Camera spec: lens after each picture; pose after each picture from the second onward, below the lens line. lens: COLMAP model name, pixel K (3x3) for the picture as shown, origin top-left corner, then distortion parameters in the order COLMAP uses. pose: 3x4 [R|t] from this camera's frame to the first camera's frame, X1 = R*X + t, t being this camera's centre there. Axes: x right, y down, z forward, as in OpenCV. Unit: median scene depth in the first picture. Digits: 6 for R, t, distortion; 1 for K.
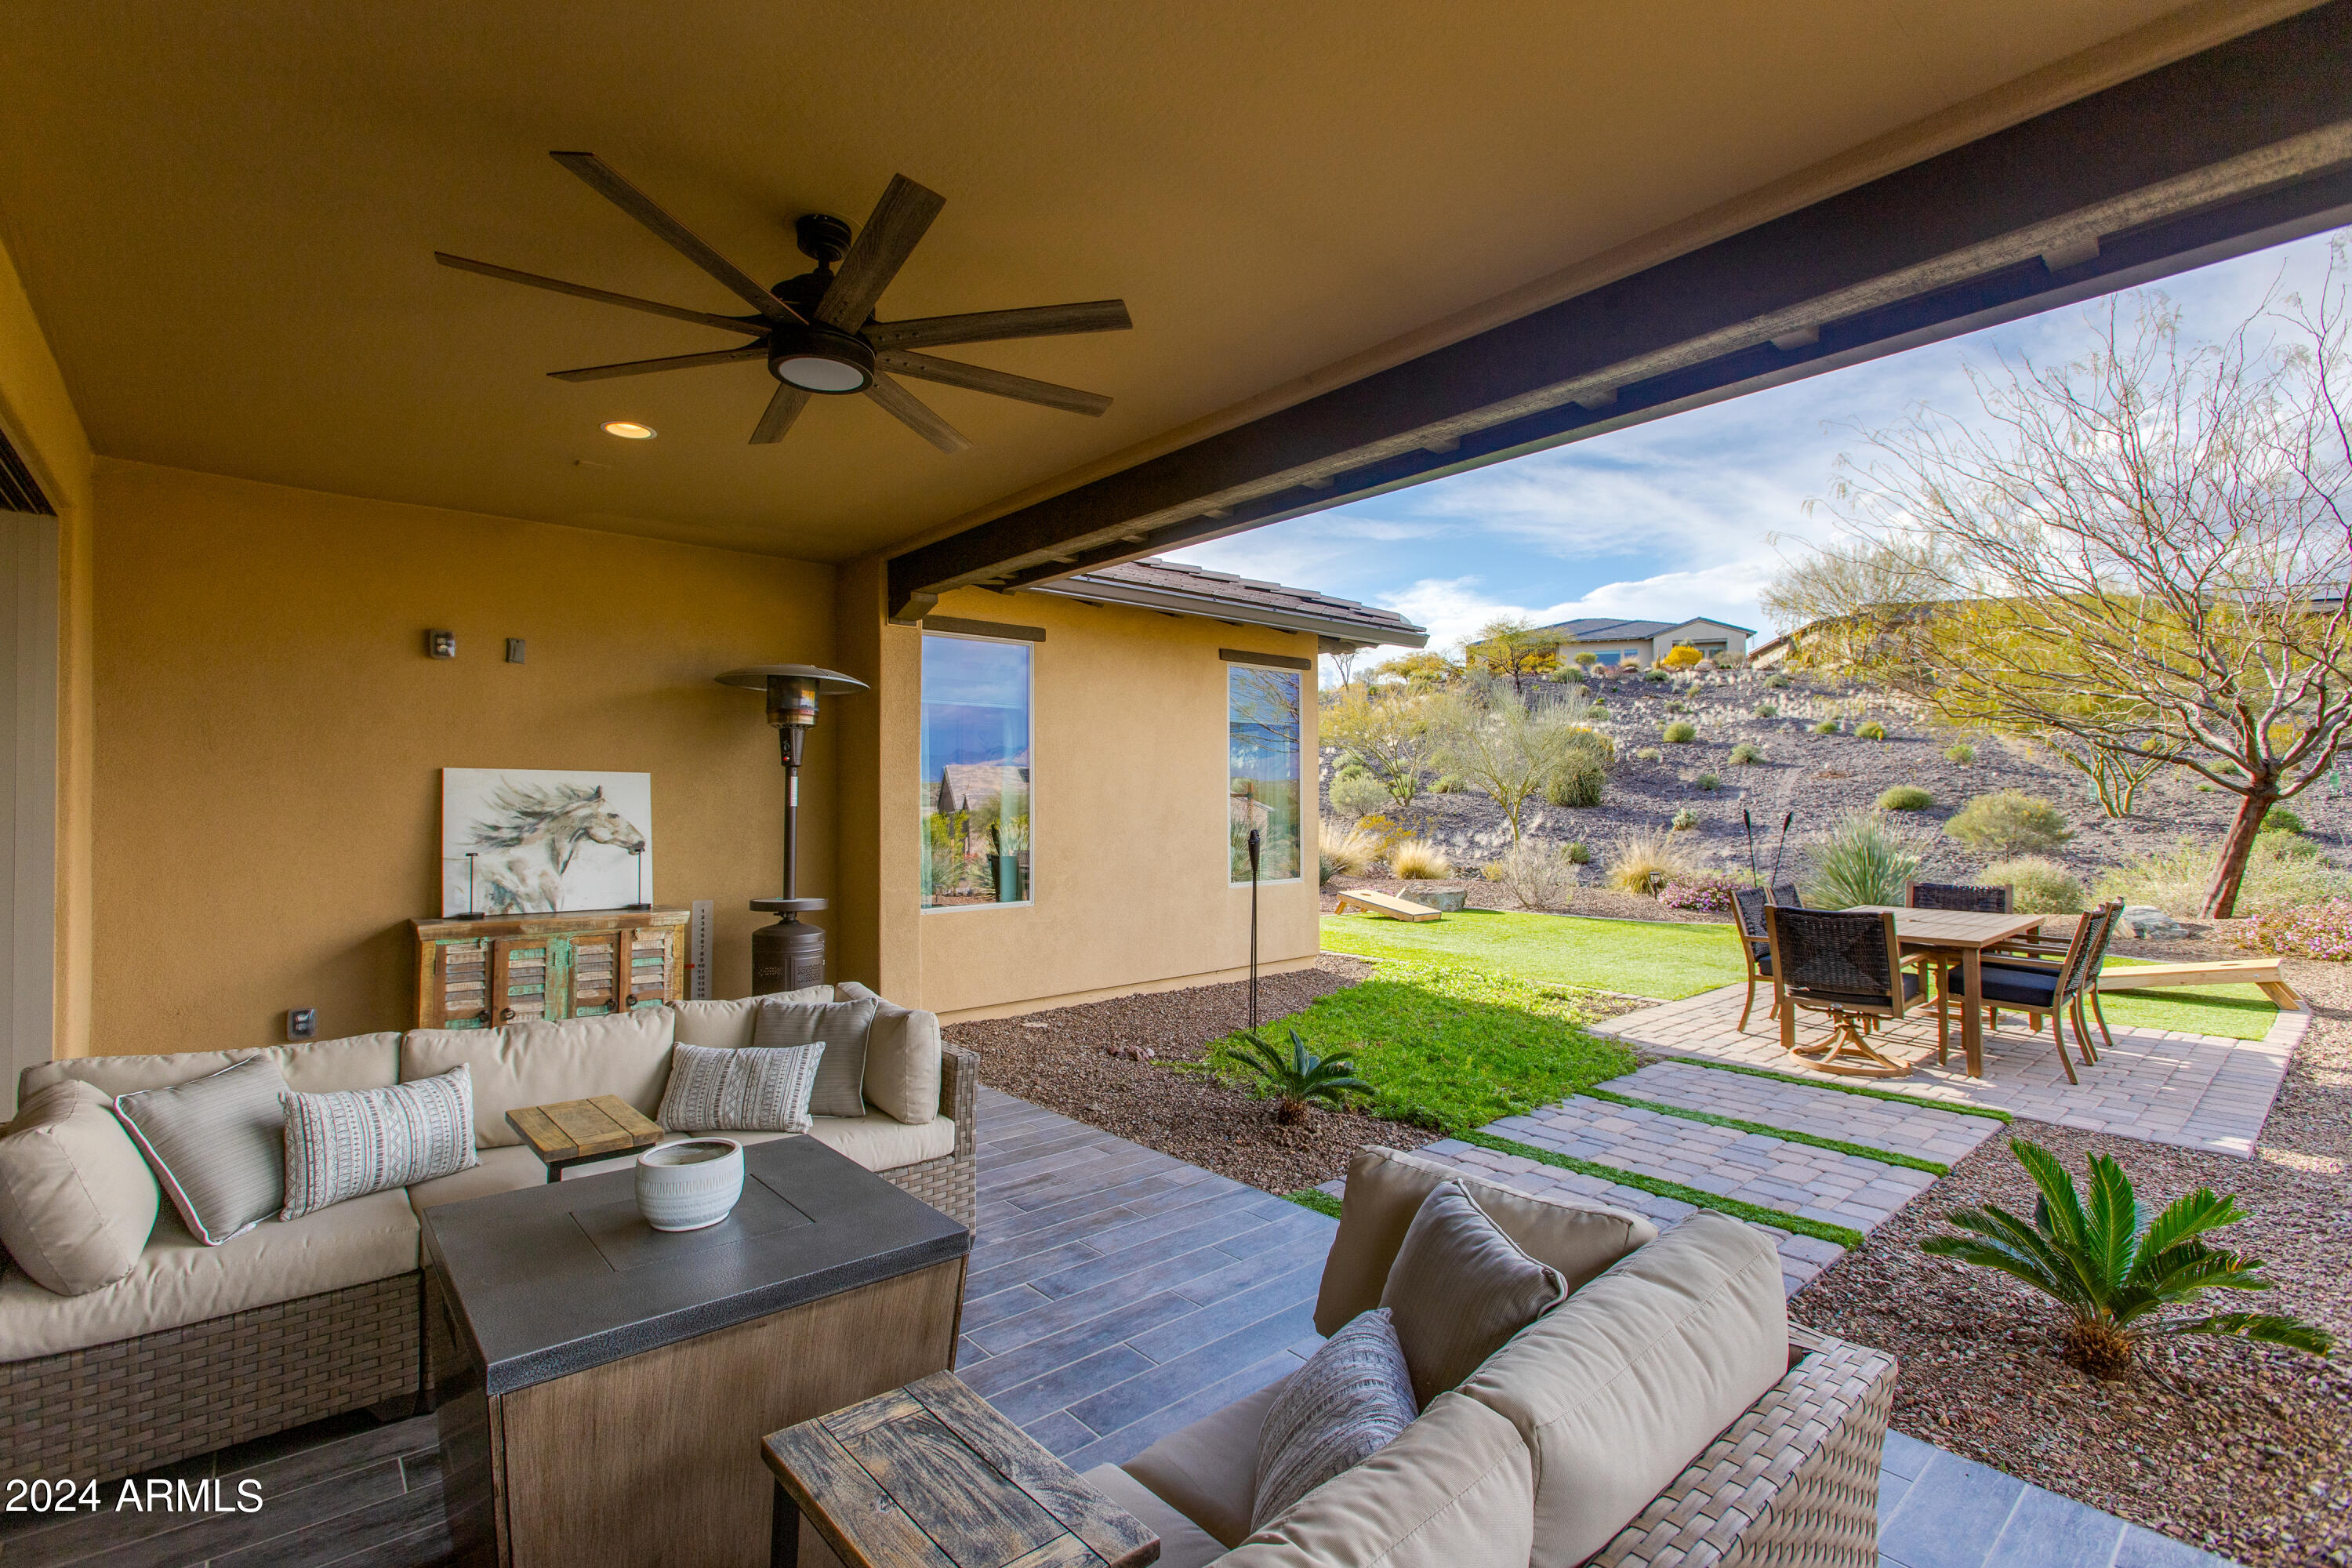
lens RADIAL K [[1061.9, 0, 1163.2], [0, 1061.9, 802.1], [0, 0, 1]] dist [-0.002244, 0.004149]
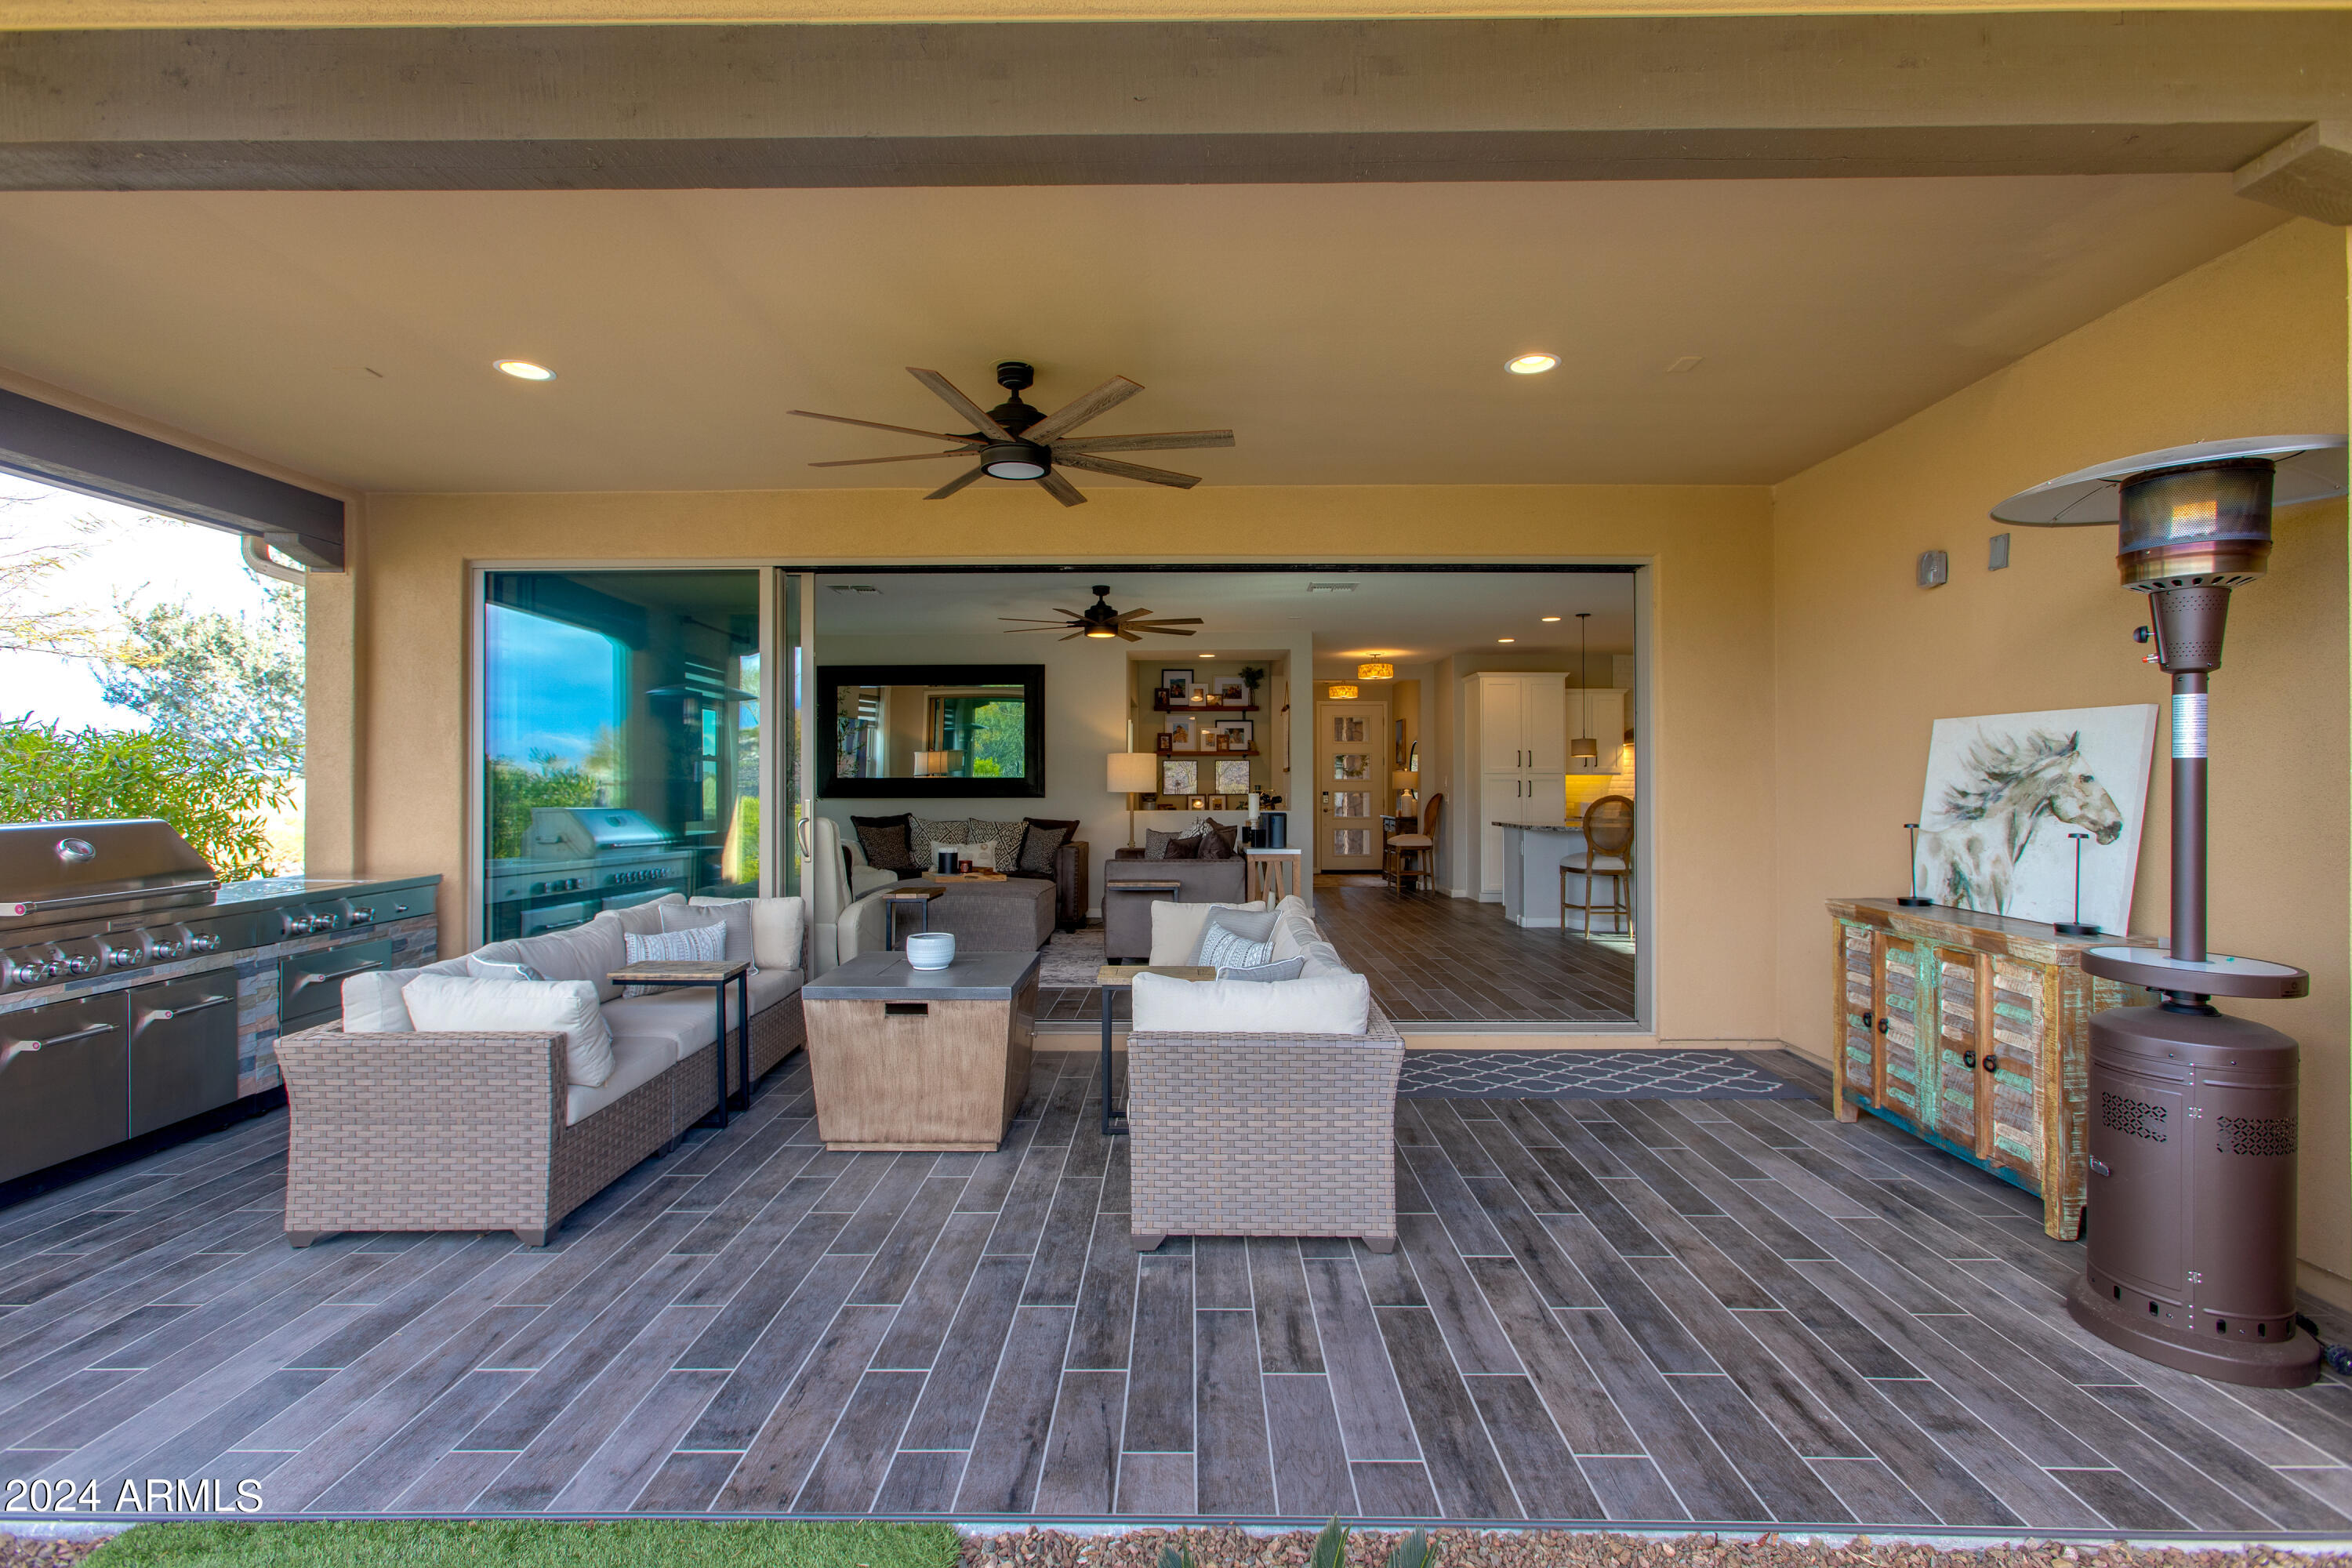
lens RADIAL K [[1061.9, 0, 1175.8], [0, 1061.9, 781.8], [0, 0, 1]] dist [-0.002244, 0.004149]
pose [[-0.657455, 0.001696, -0.753492, 0.136722], [0.004160, 0.999990, -0.001380, 0.006092], [0.753482, -0.004042, -0.657456, 0.460768]]
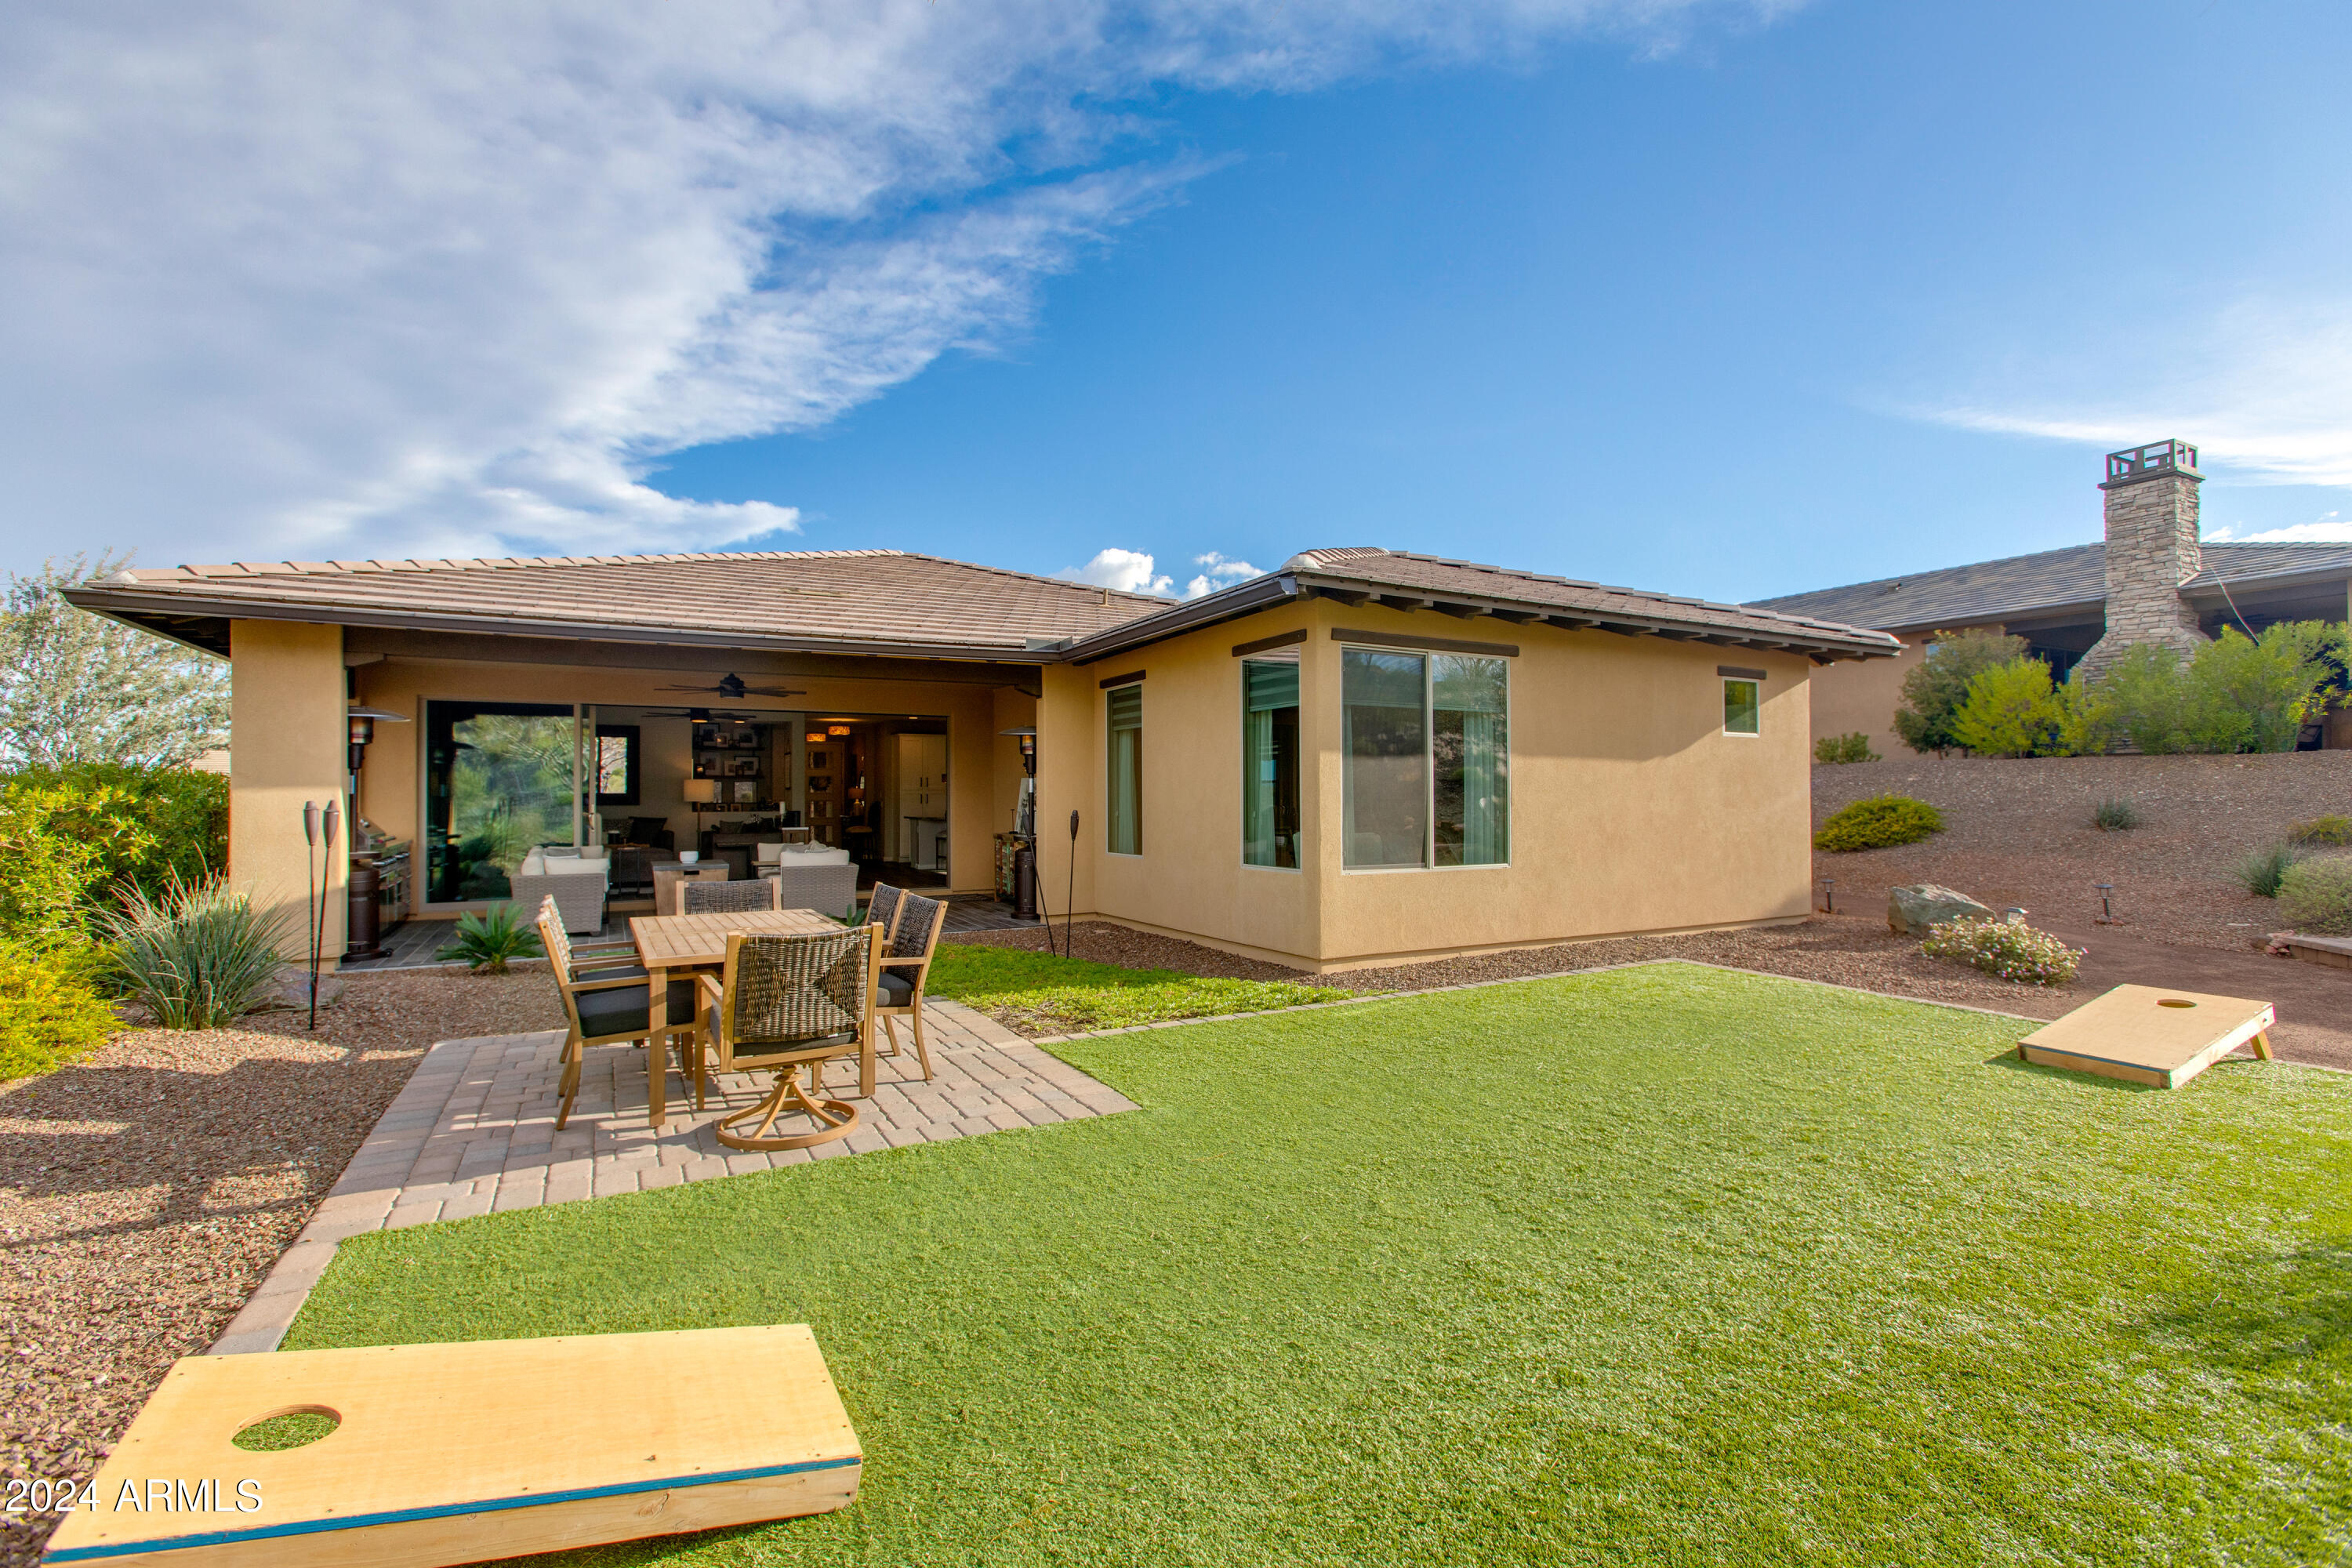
lens RADIAL K [[1061.9, 0, 1170.5], [0, 1061.9, 782.4], [0, 0, 1]] dist [-0.002244, 0.004149]
pose [[-0.213144, -0.005360, -0.977006, 0.795456], [0.004004, 0.999972, -0.006359, -0.001367], [0.977013, -0.005267, -0.213116, 0.820194]]
